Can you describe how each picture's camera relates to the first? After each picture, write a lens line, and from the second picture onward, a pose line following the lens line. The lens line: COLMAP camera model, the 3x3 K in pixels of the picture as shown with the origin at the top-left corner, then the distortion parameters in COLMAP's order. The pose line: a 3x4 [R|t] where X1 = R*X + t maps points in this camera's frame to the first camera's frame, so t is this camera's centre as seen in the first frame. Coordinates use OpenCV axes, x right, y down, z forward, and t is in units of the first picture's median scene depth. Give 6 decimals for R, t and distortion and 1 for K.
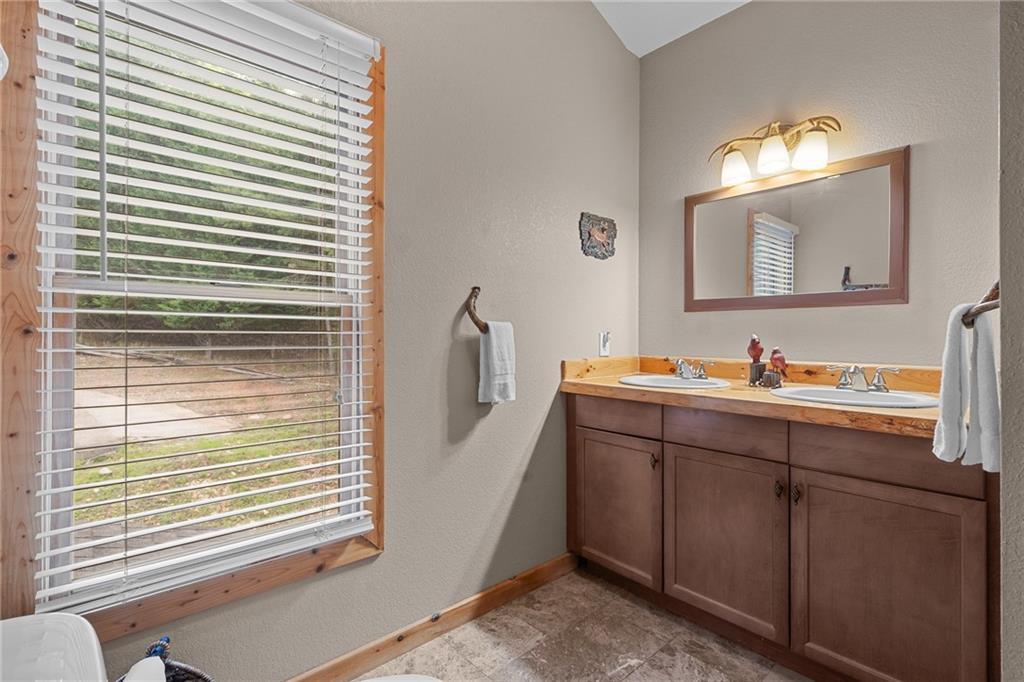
lens RADIAL K [[478.5, 0, 512.0], [0, 478.5, 341.0], [0, 0, 1]] dist [-0.001960, 0.000326]
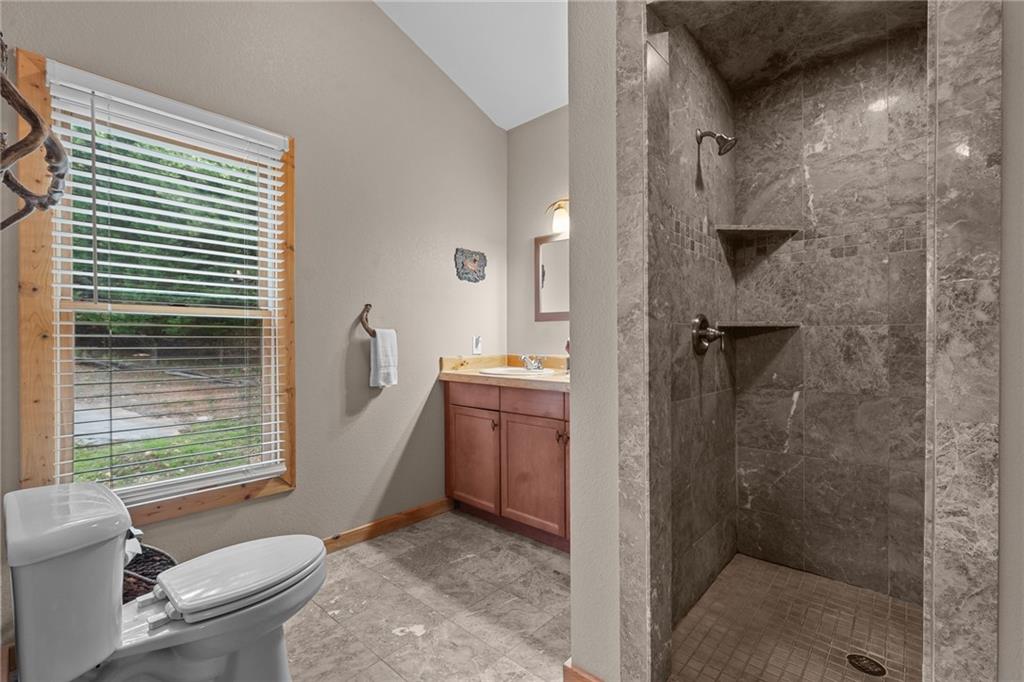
lens RADIAL K [[451.5, 0, 511.6], [0, 451.5, 346.5], [0, 0, 1]] dist [0.000583, -0.000090]
pose [[0.994269, -0.004855, 0.106795, 0.202396], [0.004534, 0.999984, 0.003249, 0.008451], [-0.106809, -0.002746, 0.994276, -0.363341]]
